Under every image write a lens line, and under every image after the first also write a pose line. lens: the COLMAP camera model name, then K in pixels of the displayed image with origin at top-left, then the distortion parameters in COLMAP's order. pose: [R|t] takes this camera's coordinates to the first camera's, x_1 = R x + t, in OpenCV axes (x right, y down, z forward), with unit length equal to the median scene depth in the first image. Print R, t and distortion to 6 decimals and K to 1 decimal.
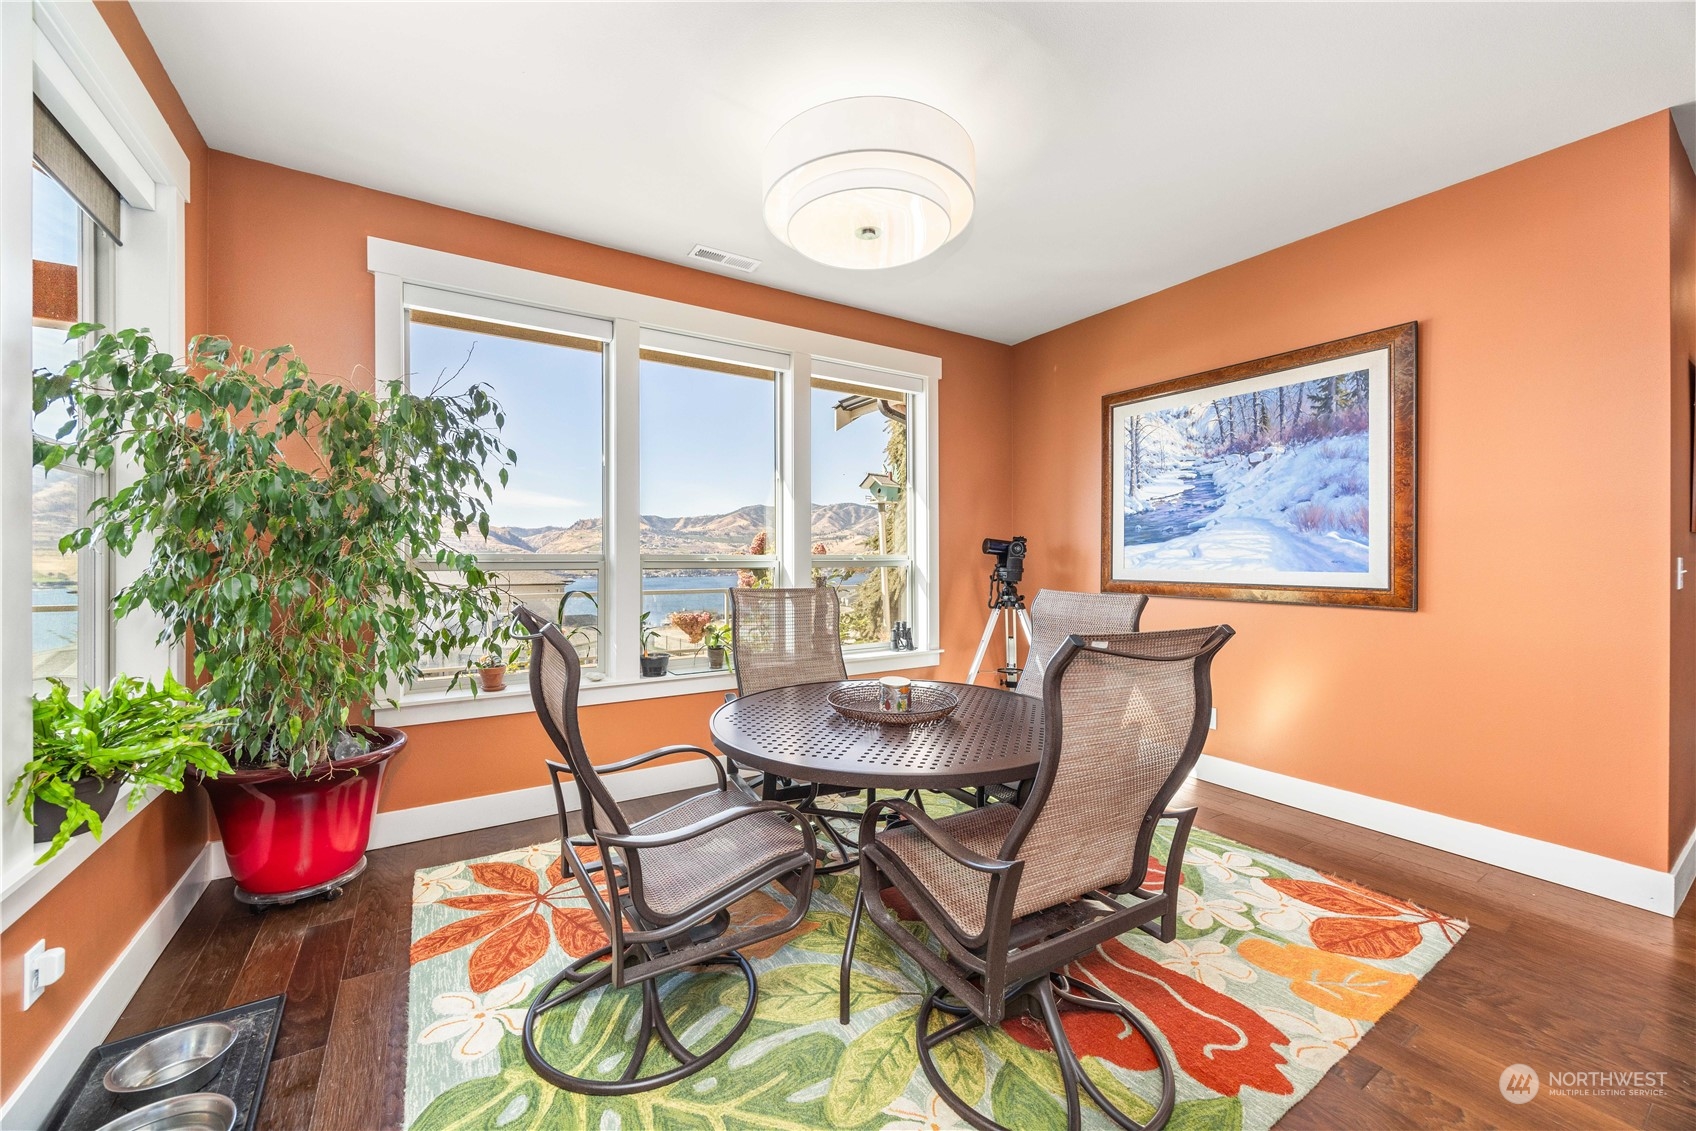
lens RADIAL K [[640.9, 0, 848.0], [0, 640.9, 565.5], [0, 0, 1]] dist [-0.000399, -0.000005]
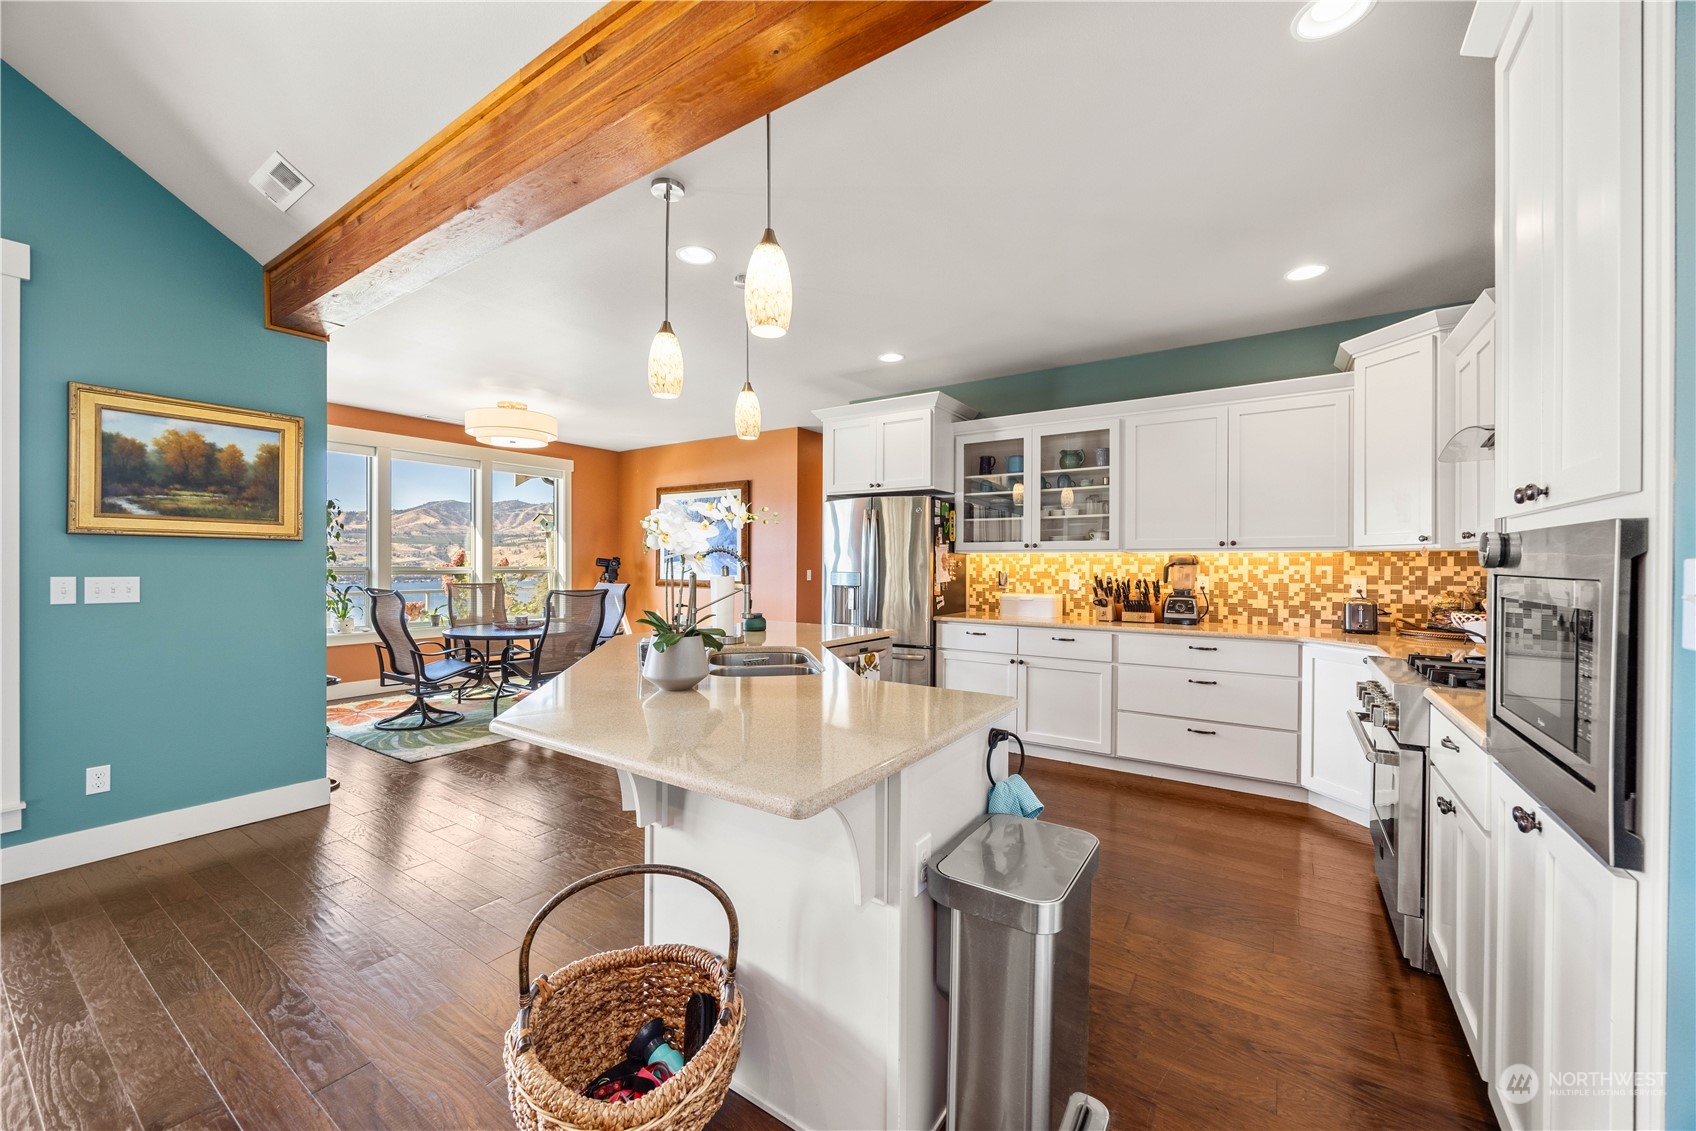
lens RADIAL K [[641.9, 0, 841.3], [0, 641.9, 572.3], [0, 0, 1]] dist [-0.002386, -0.000413]
pose [[0.917583, -0.001143, 0.397542, 0.135115], [-0.000144, 0.999995, 0.003209, -0.006747], [-0.397544, -0.003002, 0.917578, -1.142295]]
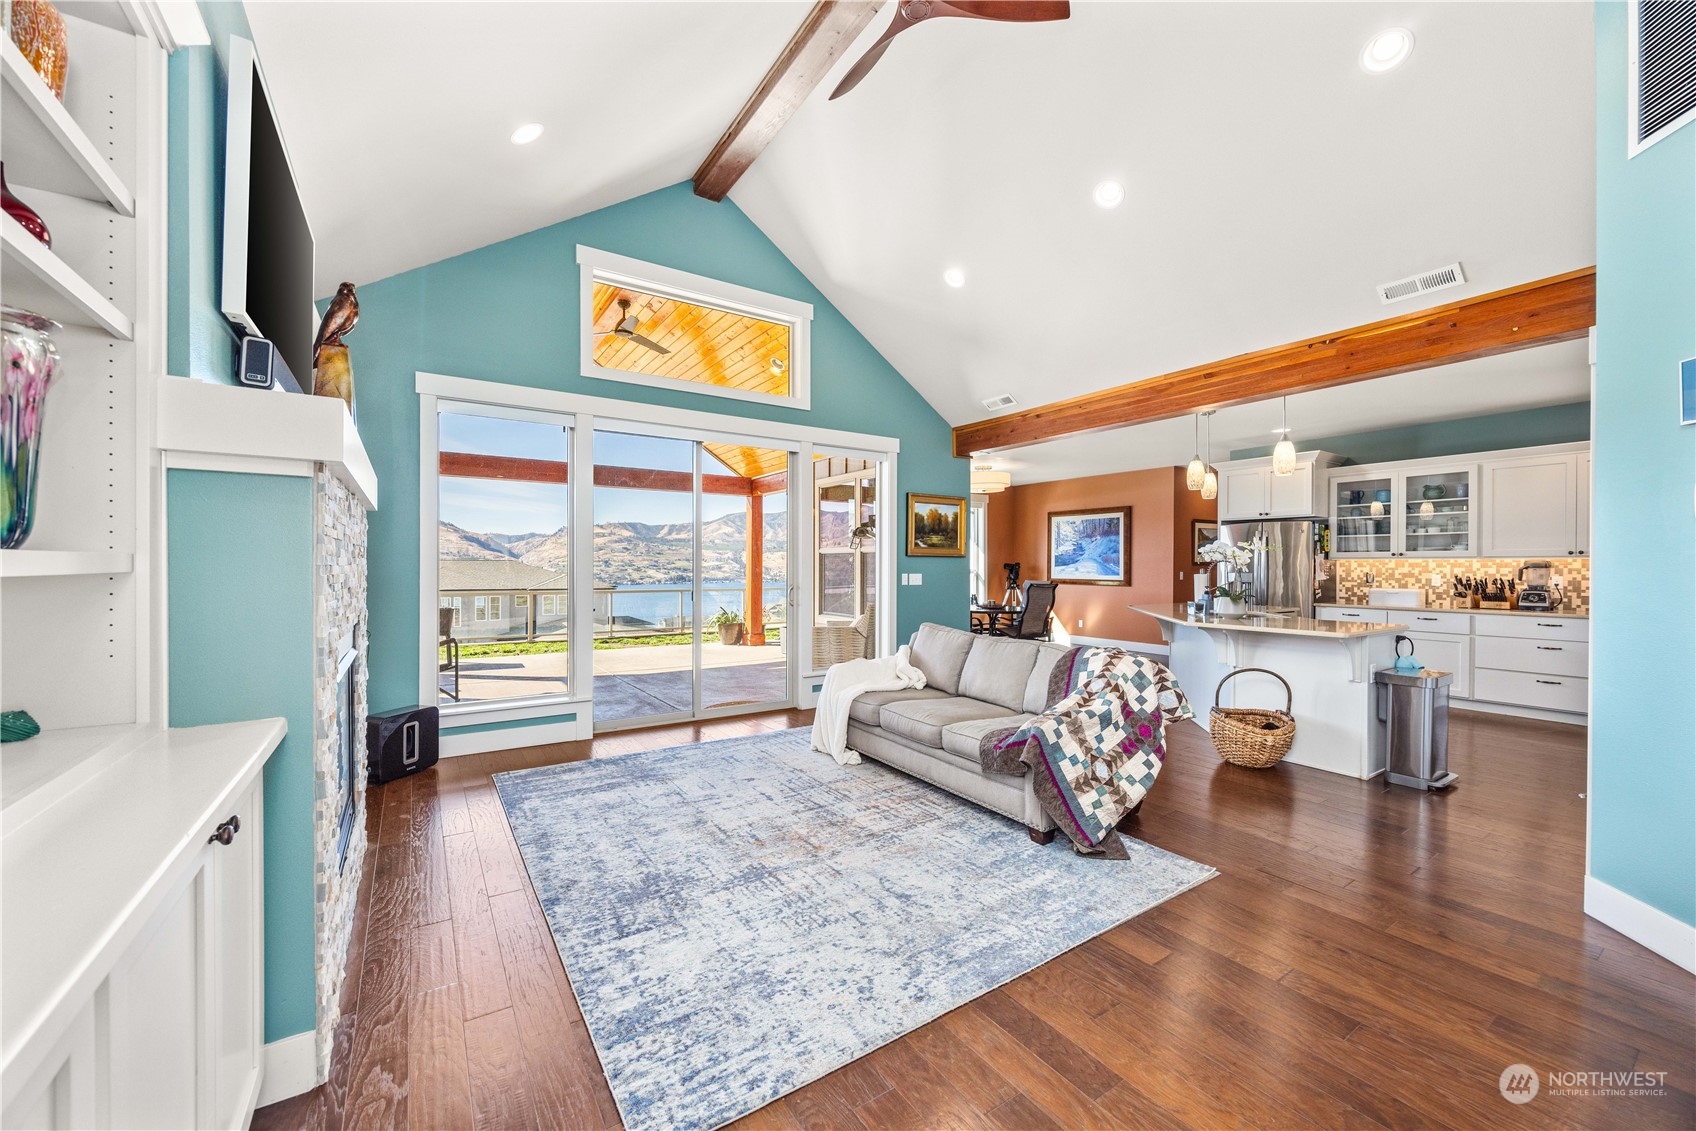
lens RADIAL K [[641.9, 0, 841.3], [0, 641.9, 572.3], [0, 0, 1]] dist [-0.002386, -0.000413]
pose [[0.999885, 0.002171, 0.014993, -0.568751], [-0.002157, 0.999997, -0.000941, -0.000481], [-0.014995, 0.000908, 0.999887, -1.864921]]
